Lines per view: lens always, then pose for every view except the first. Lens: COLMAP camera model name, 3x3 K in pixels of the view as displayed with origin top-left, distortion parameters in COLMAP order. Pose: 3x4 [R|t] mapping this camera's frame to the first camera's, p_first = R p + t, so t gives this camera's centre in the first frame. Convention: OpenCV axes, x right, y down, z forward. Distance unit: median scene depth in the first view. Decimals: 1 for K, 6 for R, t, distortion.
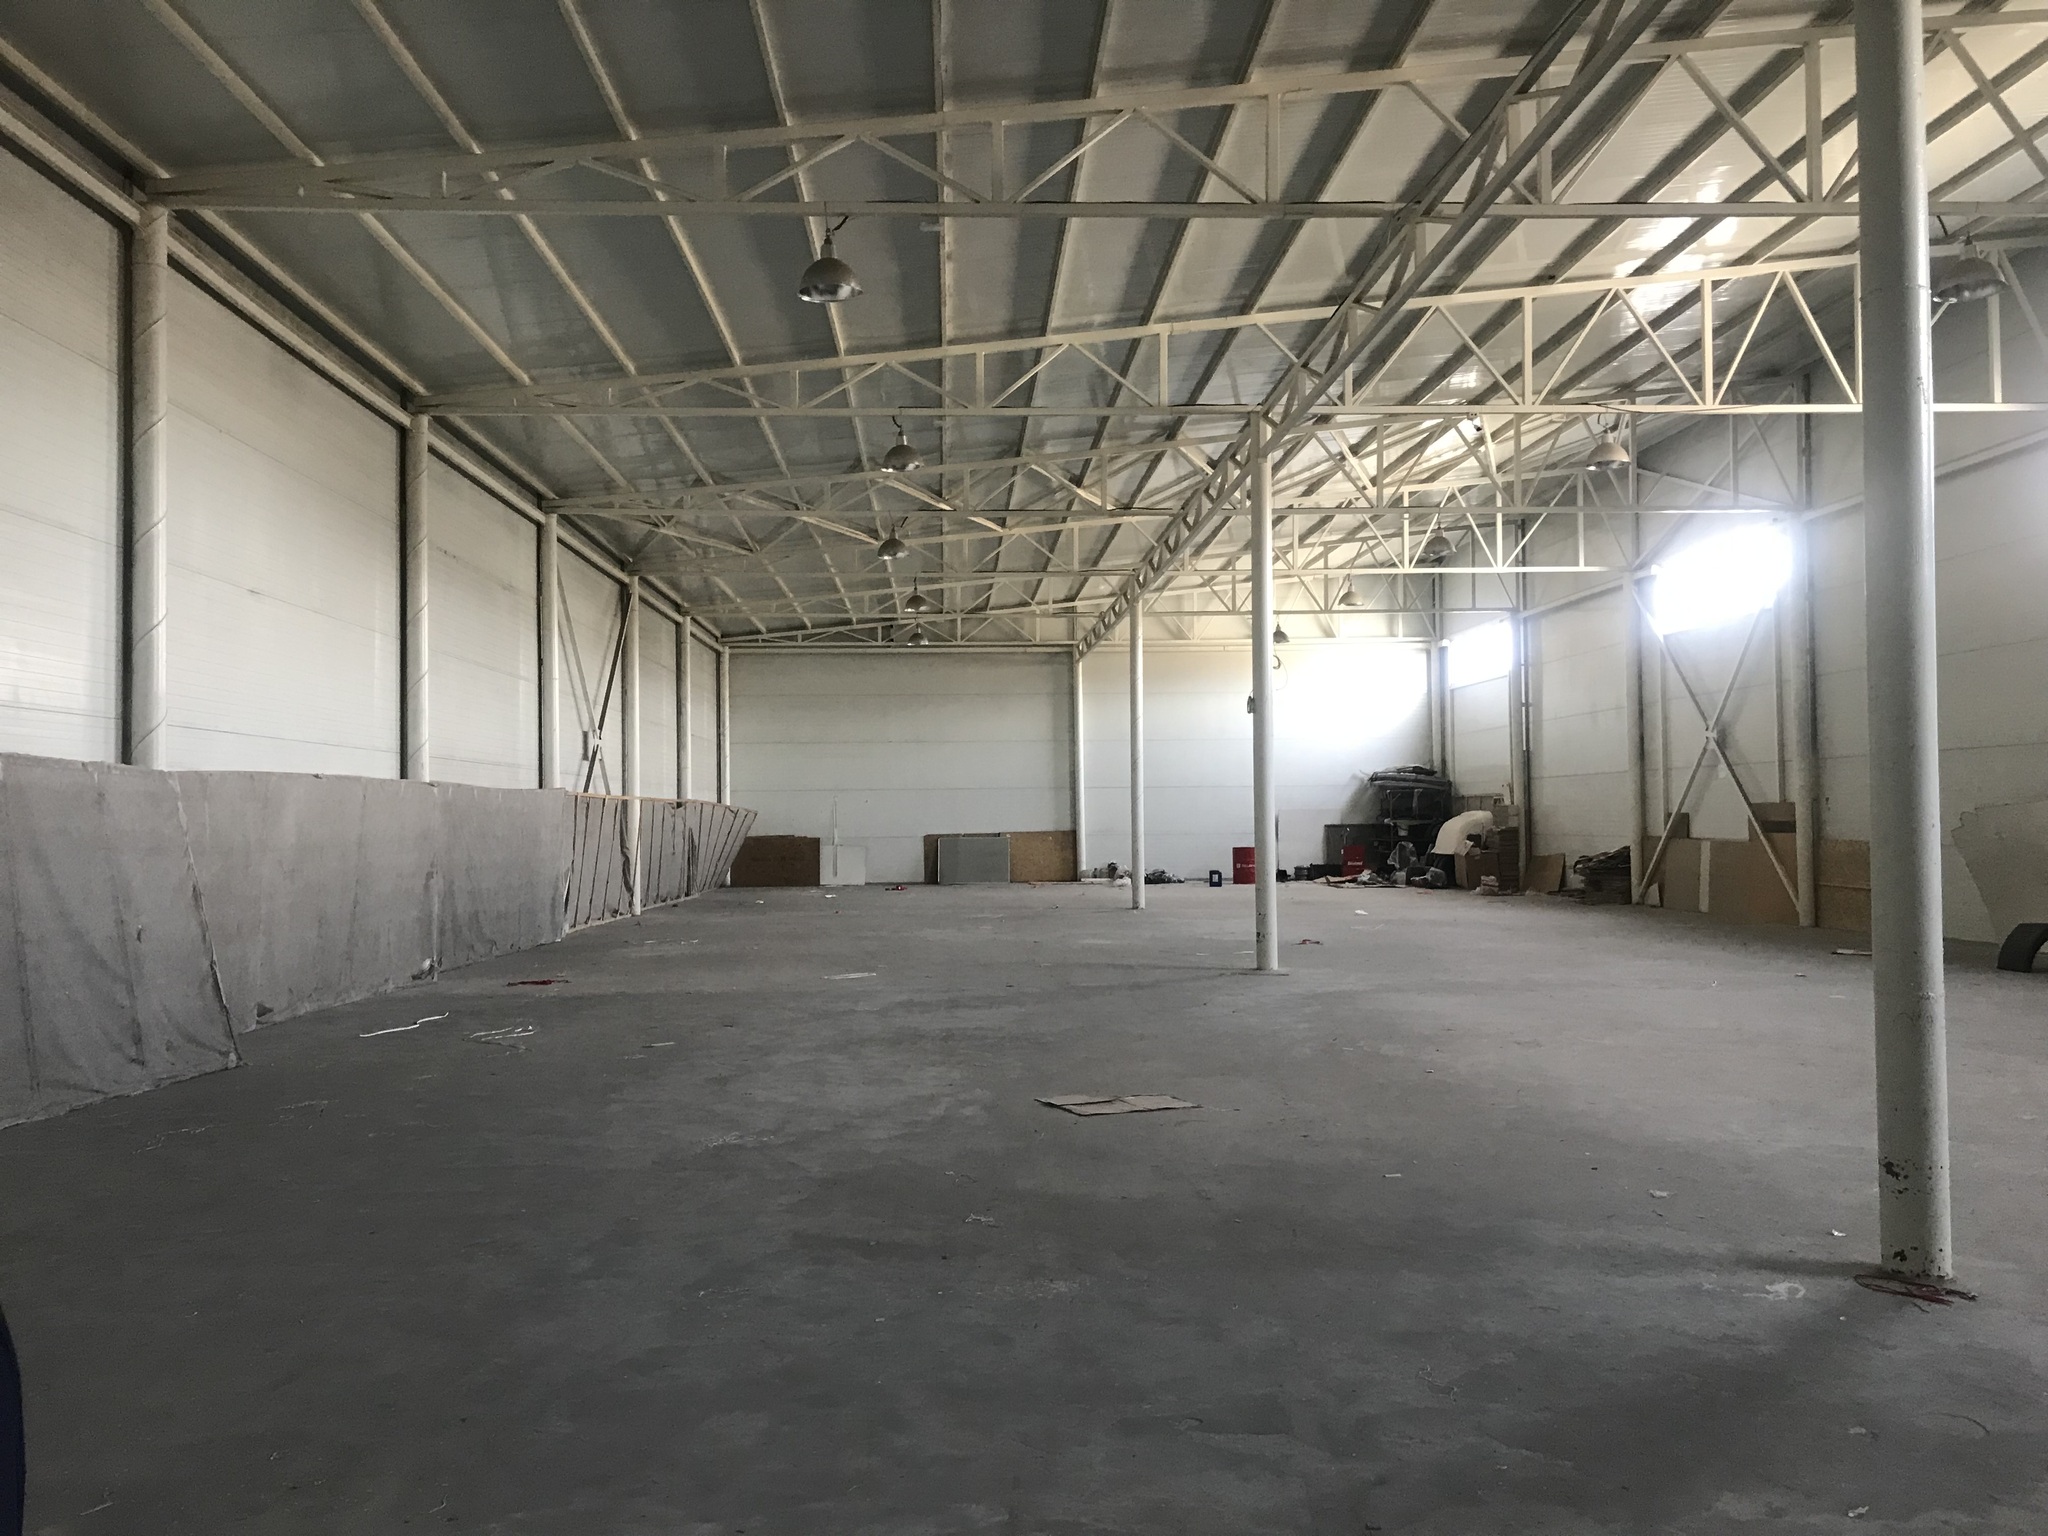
lens RADIAL K [[1680.9, 0, 1023.4], [0, 1680.9, 769.6], [0, 0, 1]] dist [-0.030102, -0.001344]
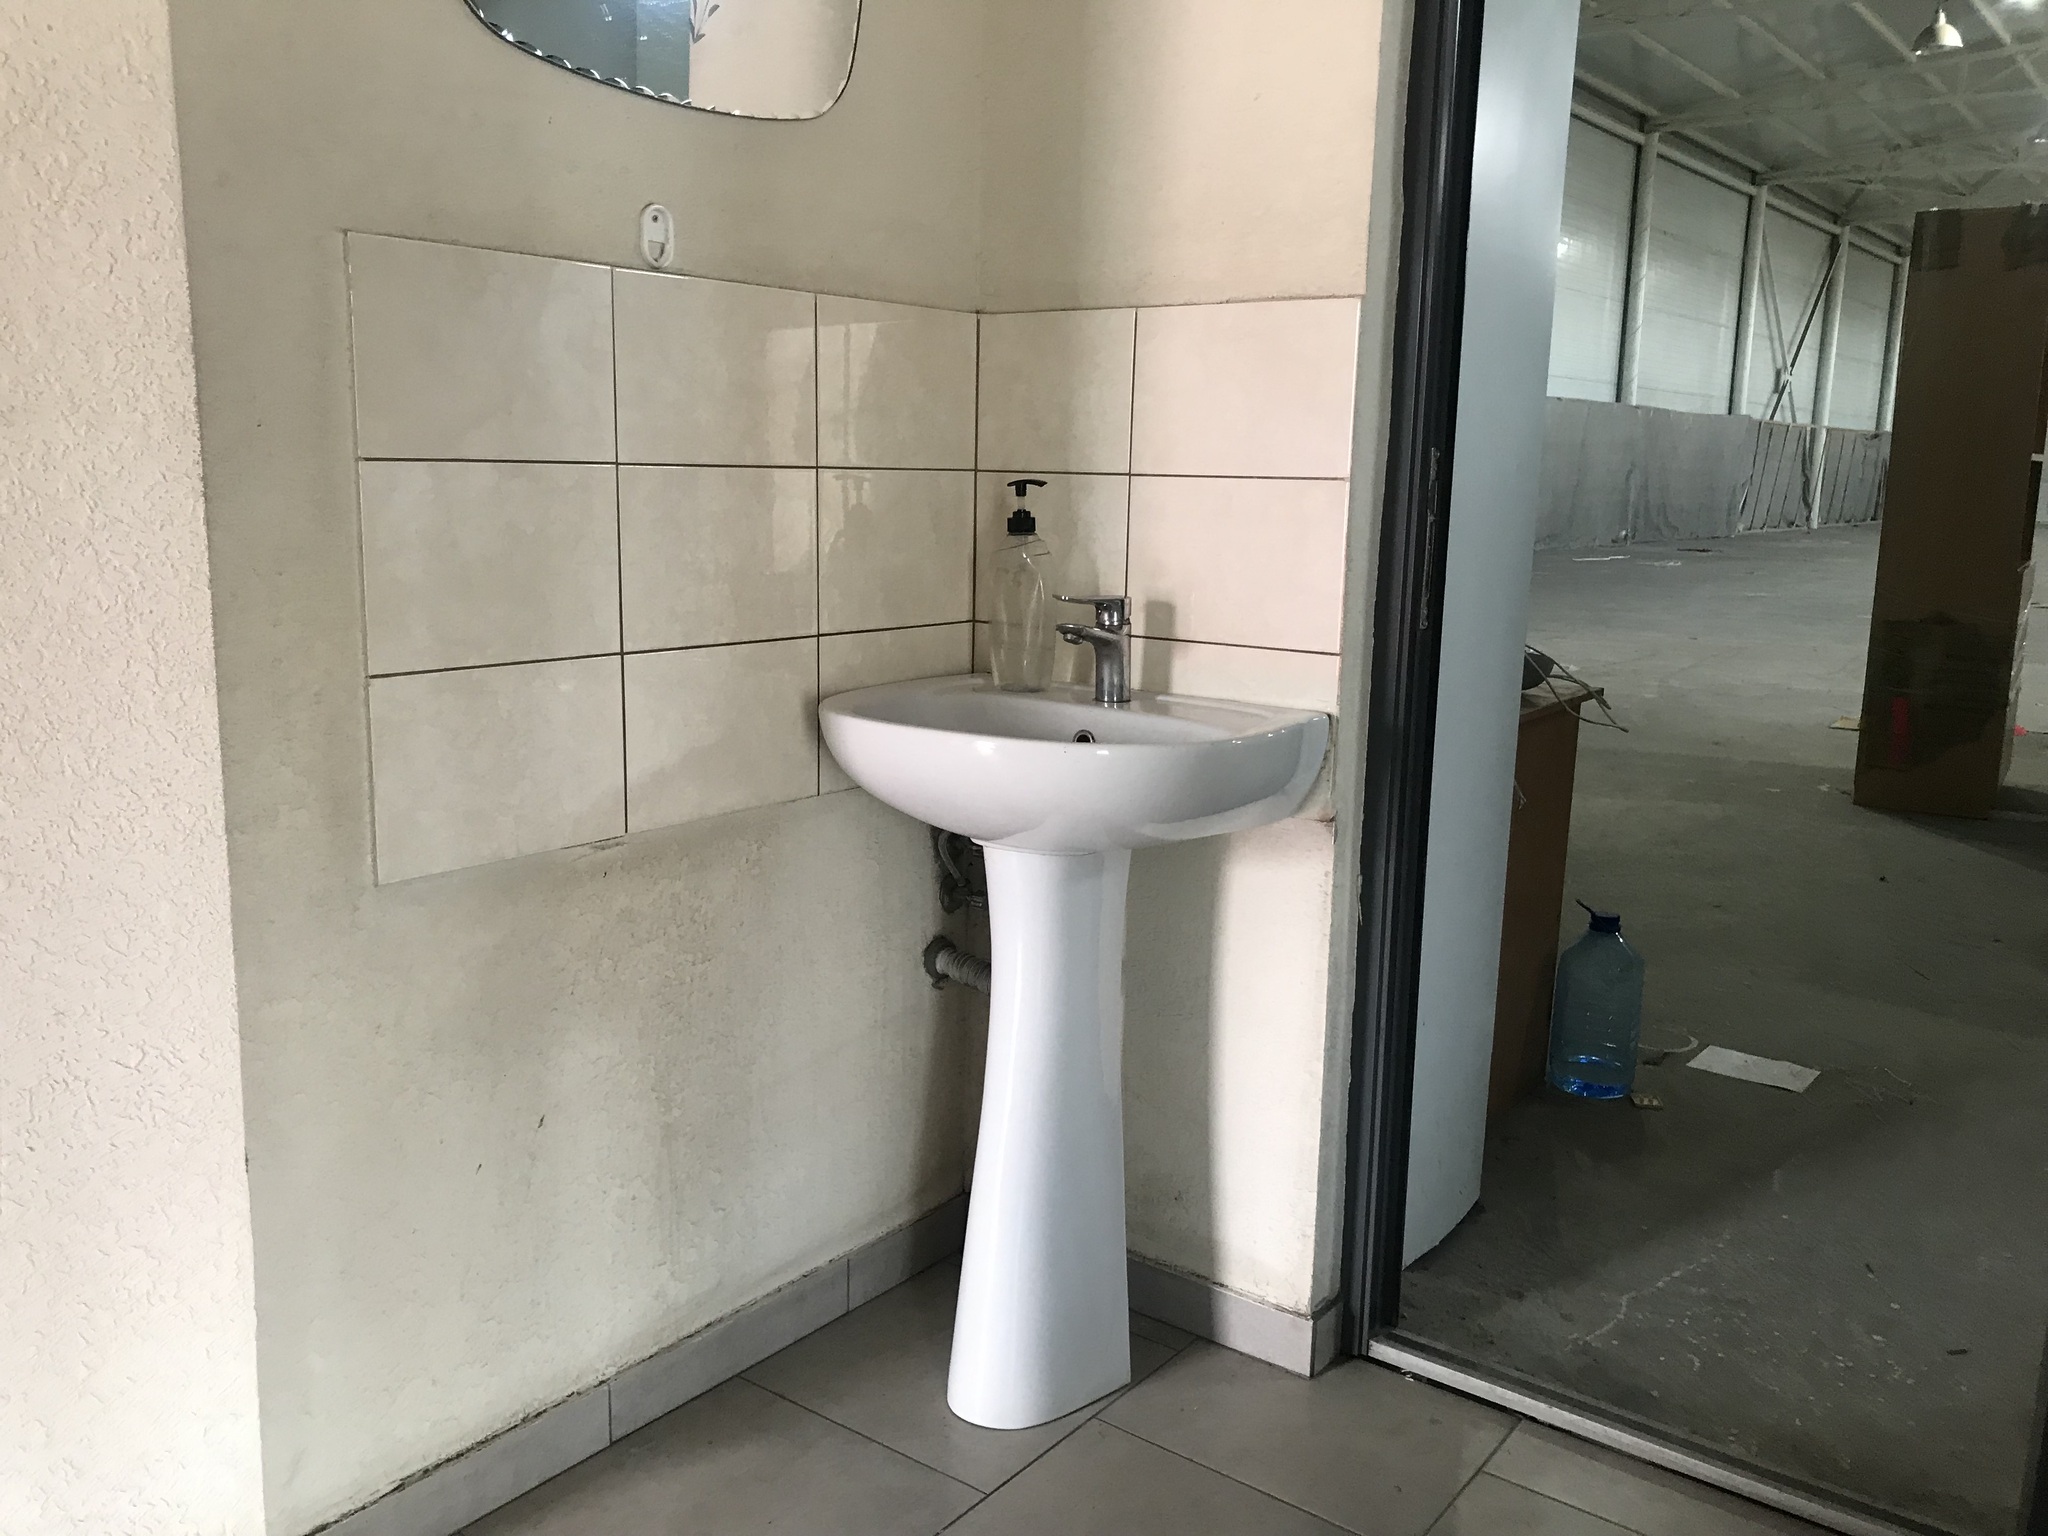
lens RADIAL K [[1680.9, 0, 1024.3], [0, 1680.9, 767.9], [0, 0, 1]] dist [-0.030102, -0.001344]
pose [[0.762766, 0.153784, -0.628123, 0.129828], [-0.015672, 0.975423, 0.219782, 0.002434], [0.646484, -0.157798, 0.746430, -0.306823]]
